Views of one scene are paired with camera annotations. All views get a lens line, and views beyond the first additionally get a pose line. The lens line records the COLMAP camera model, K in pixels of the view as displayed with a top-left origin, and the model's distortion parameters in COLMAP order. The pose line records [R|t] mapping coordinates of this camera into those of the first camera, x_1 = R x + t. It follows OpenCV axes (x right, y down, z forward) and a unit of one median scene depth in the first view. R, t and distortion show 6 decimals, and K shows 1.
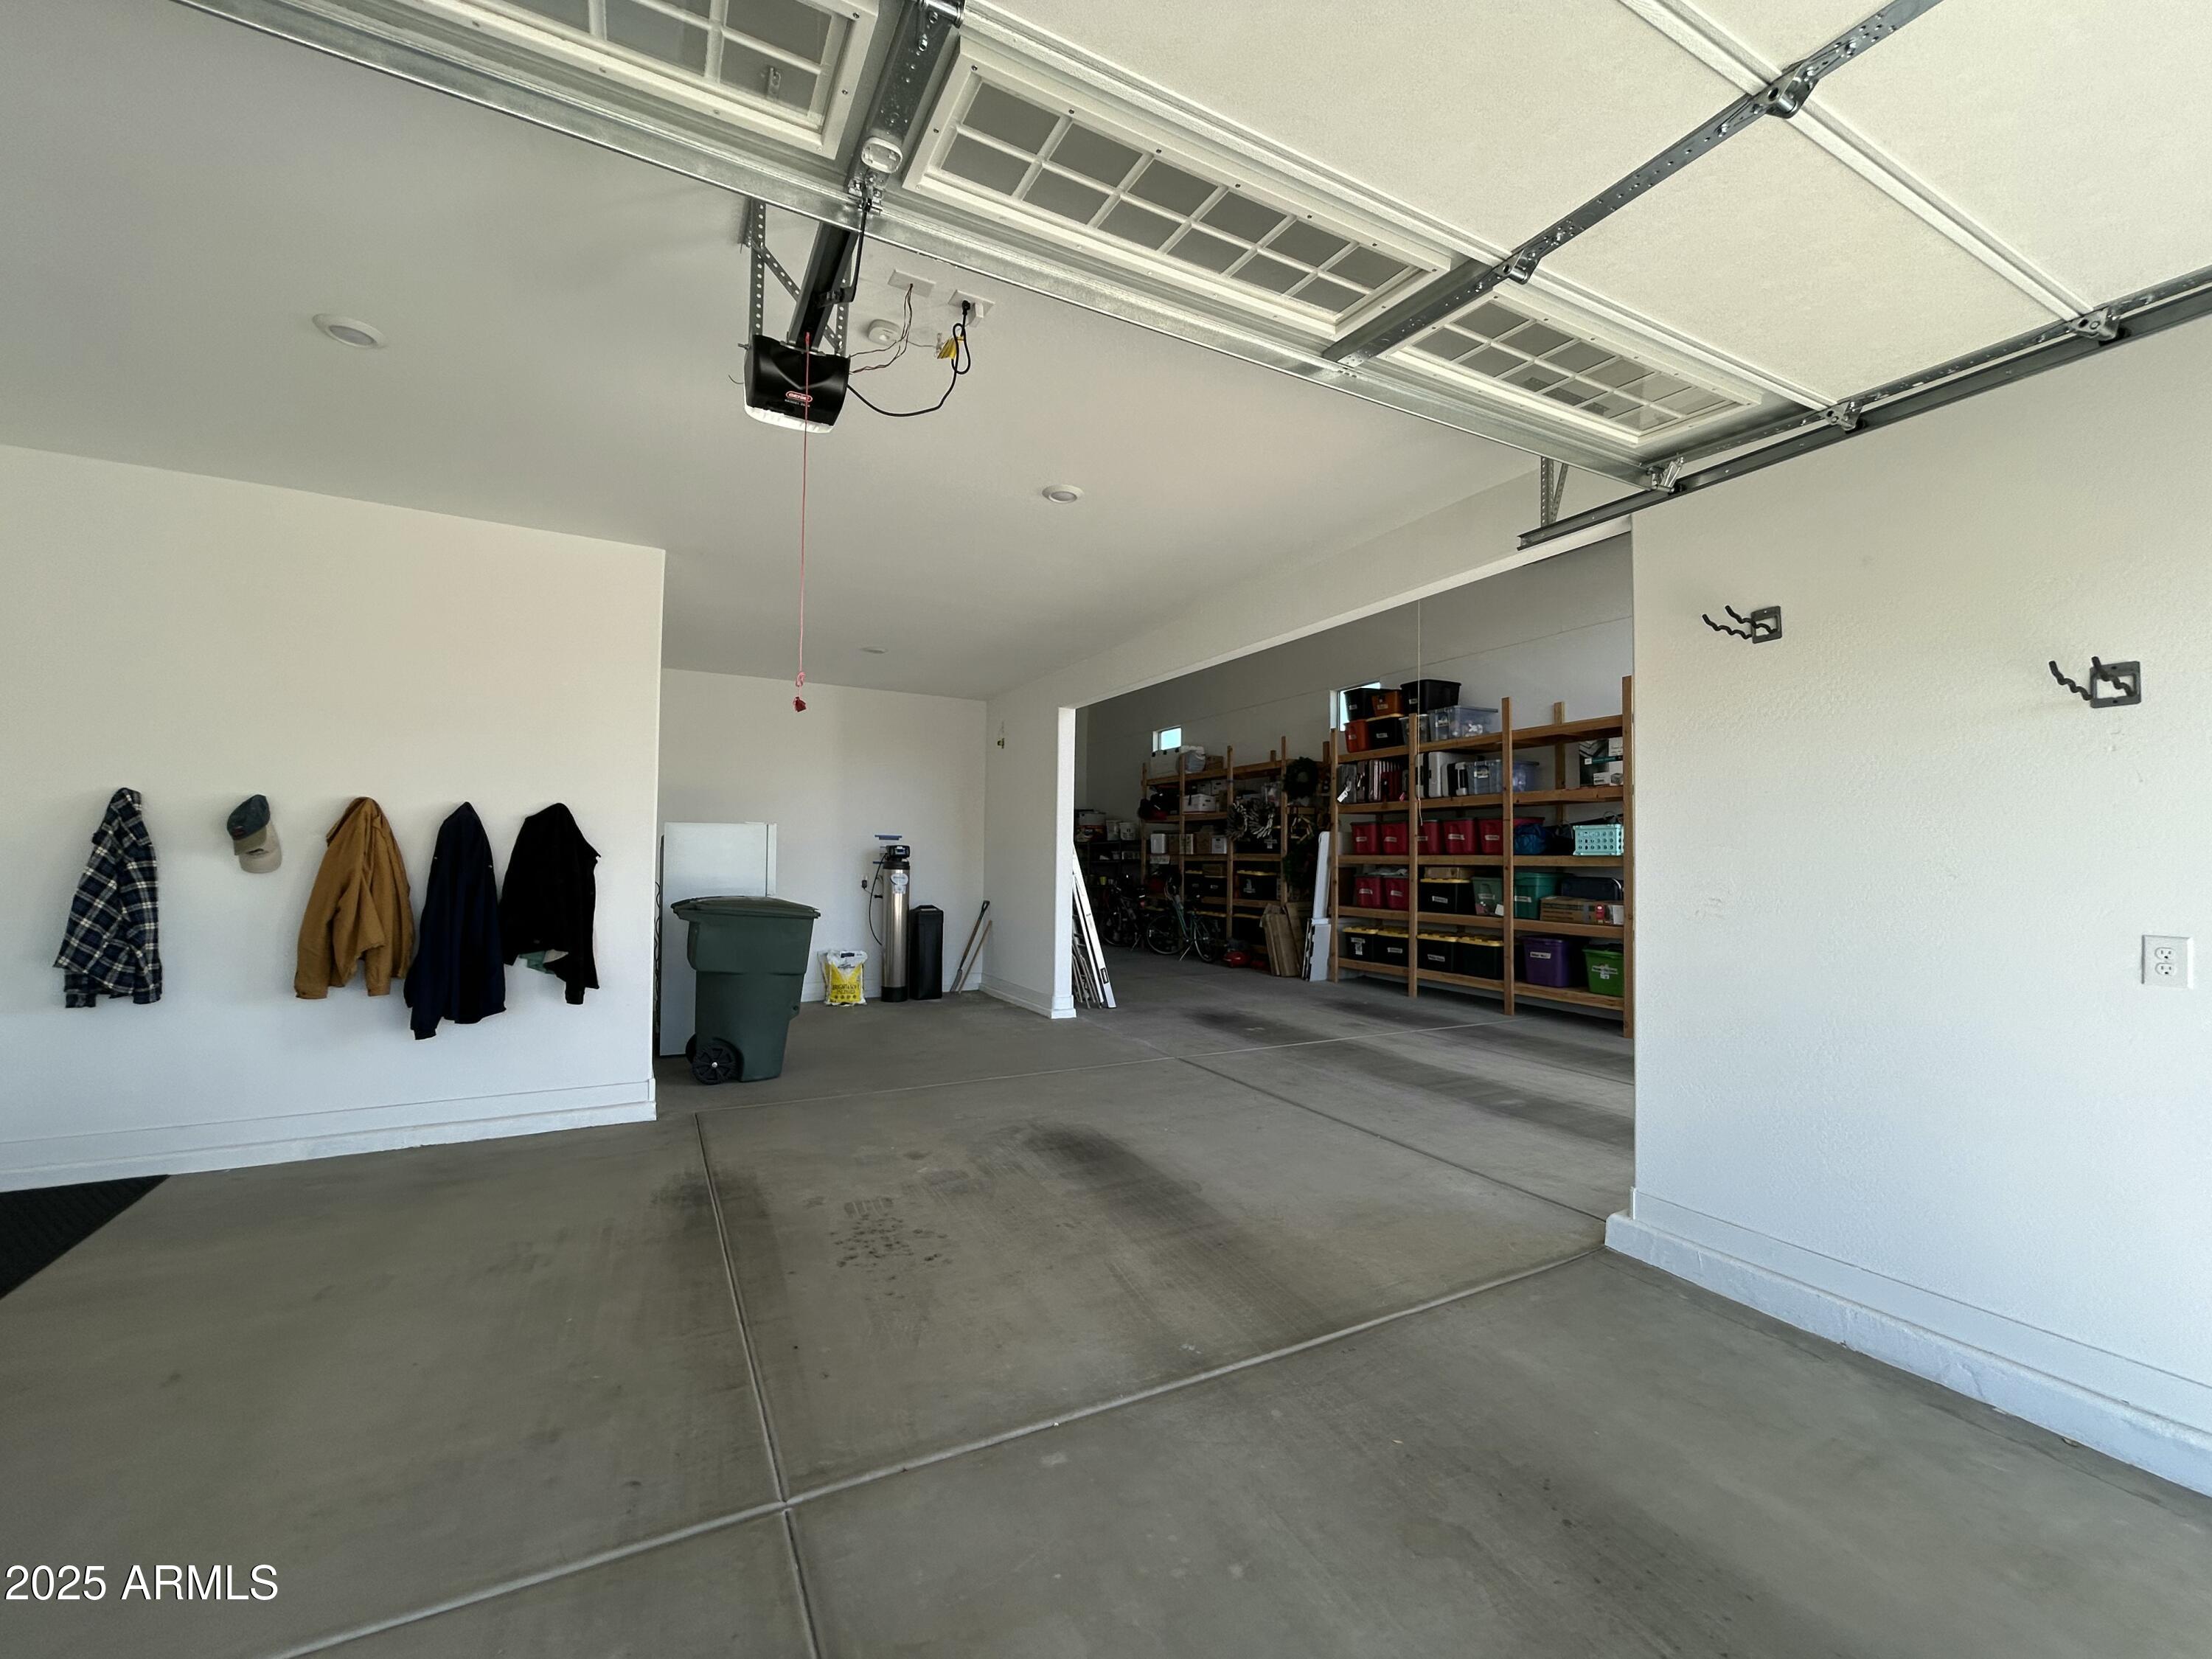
lens RADIAL K [[900.1, 0, 1113.5], [0, 900.1, 833.8], [0, 0, 1]] dist [0.002306, 0.000364]
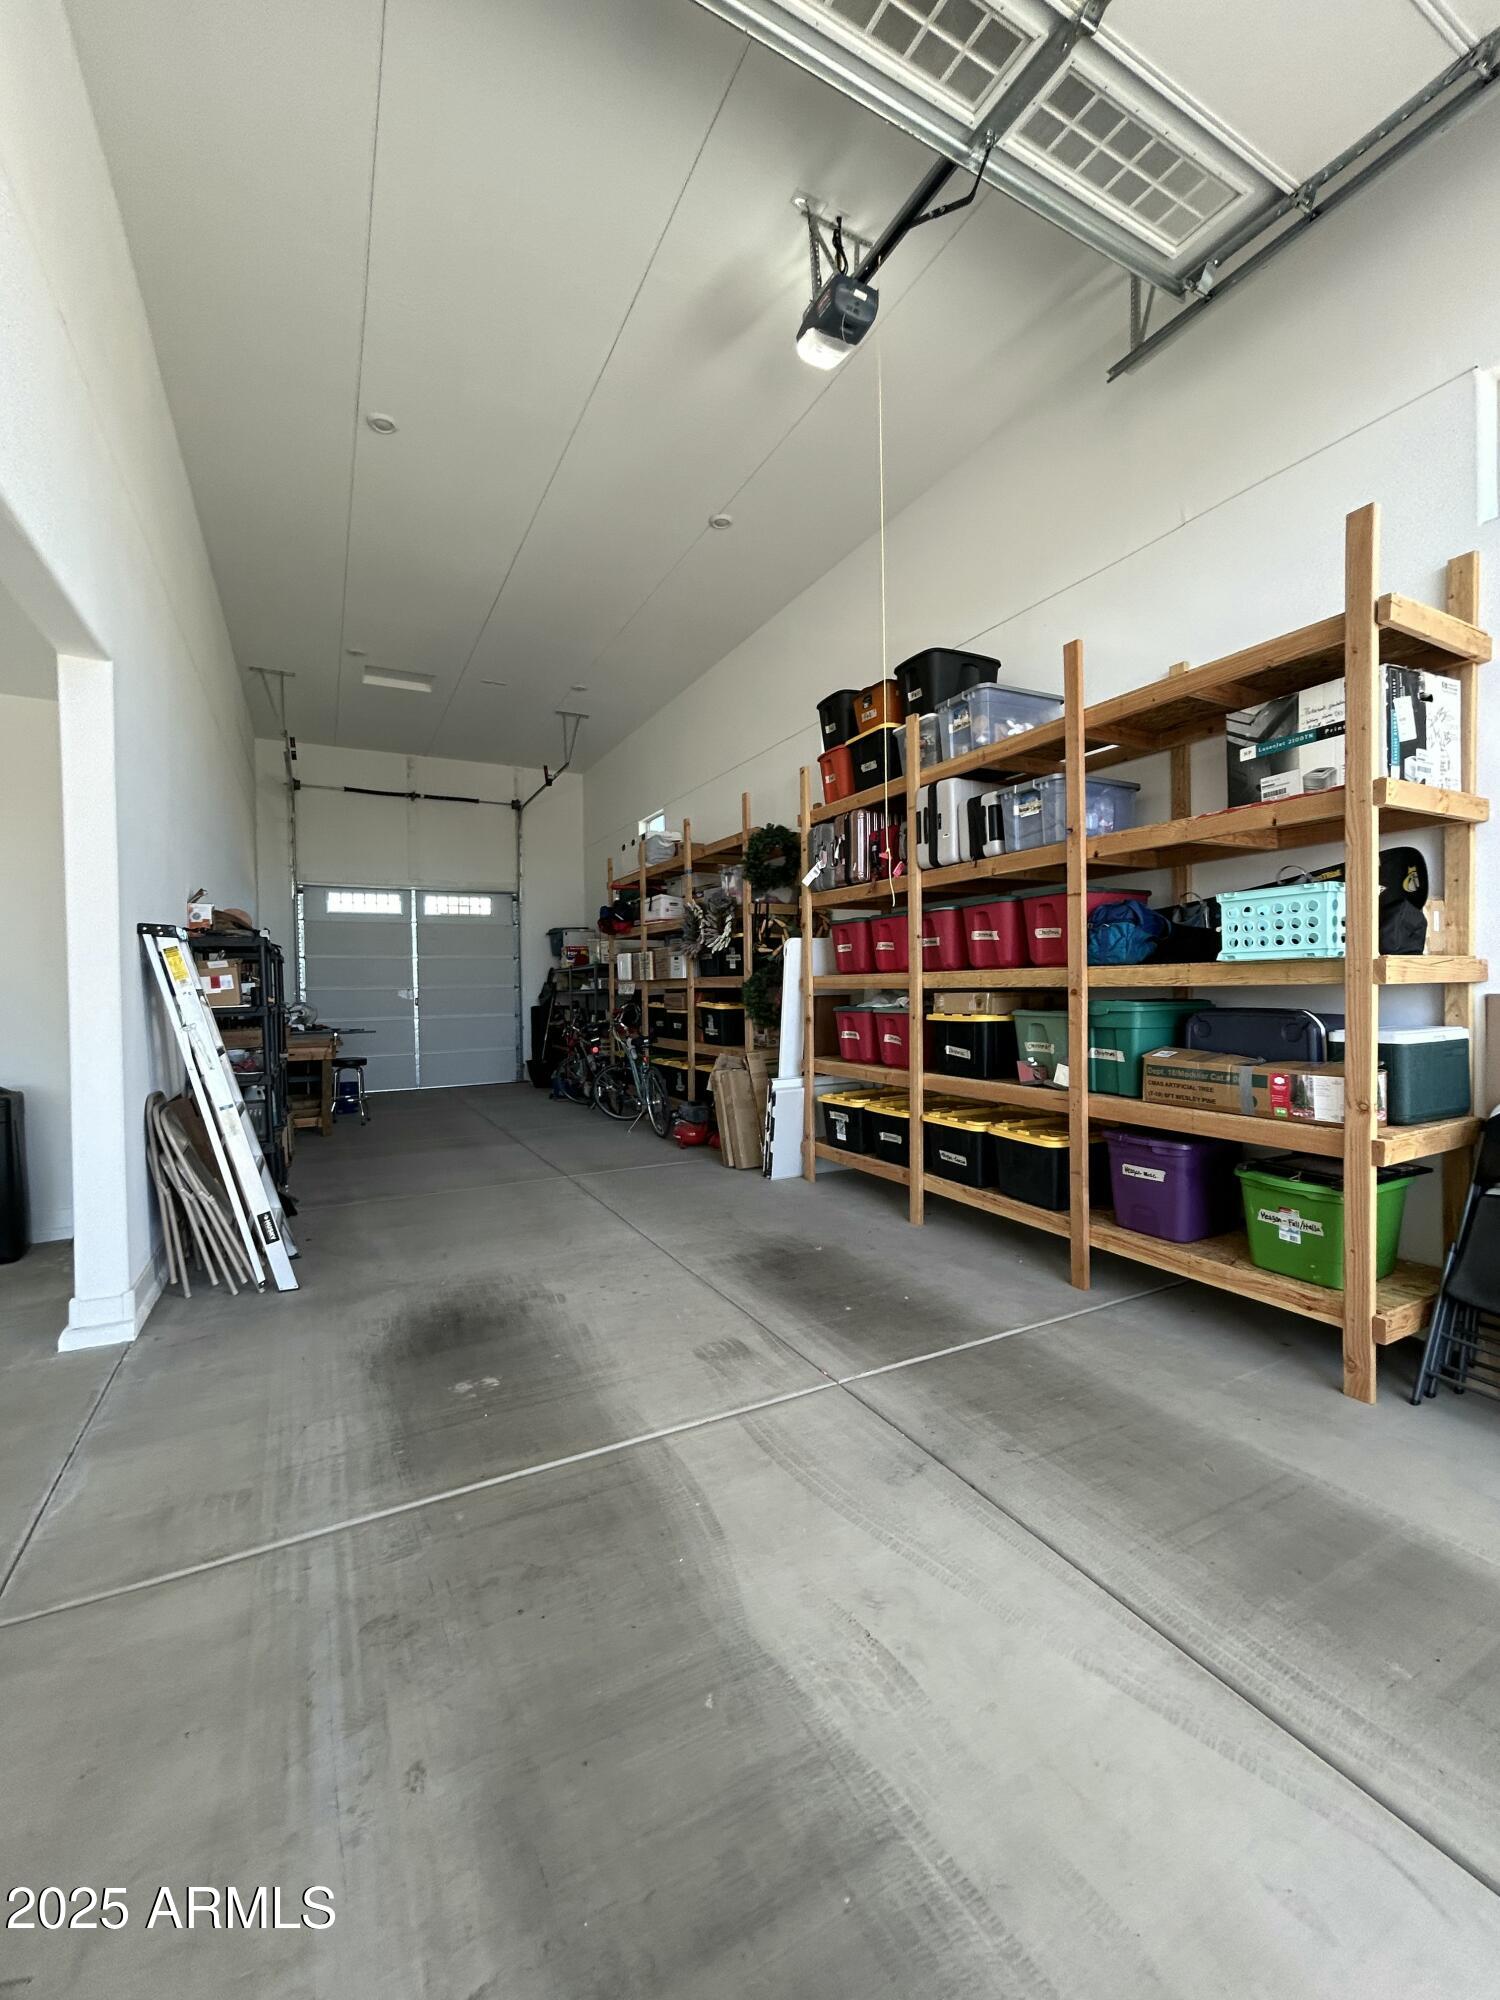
lens RADIAL K [[817.3, 0, 754.6], [0, 817.3, 1003.5], [0, 0, 1]] dist [-0.001094, -0.000559]
pose [[0.999746, -0.022484, 0.001838, 0.248279], [0.022371, 0.998604, 0.047858, 0.017956], [-0.002912, -0.047805, 0.998852, 0.526805]]
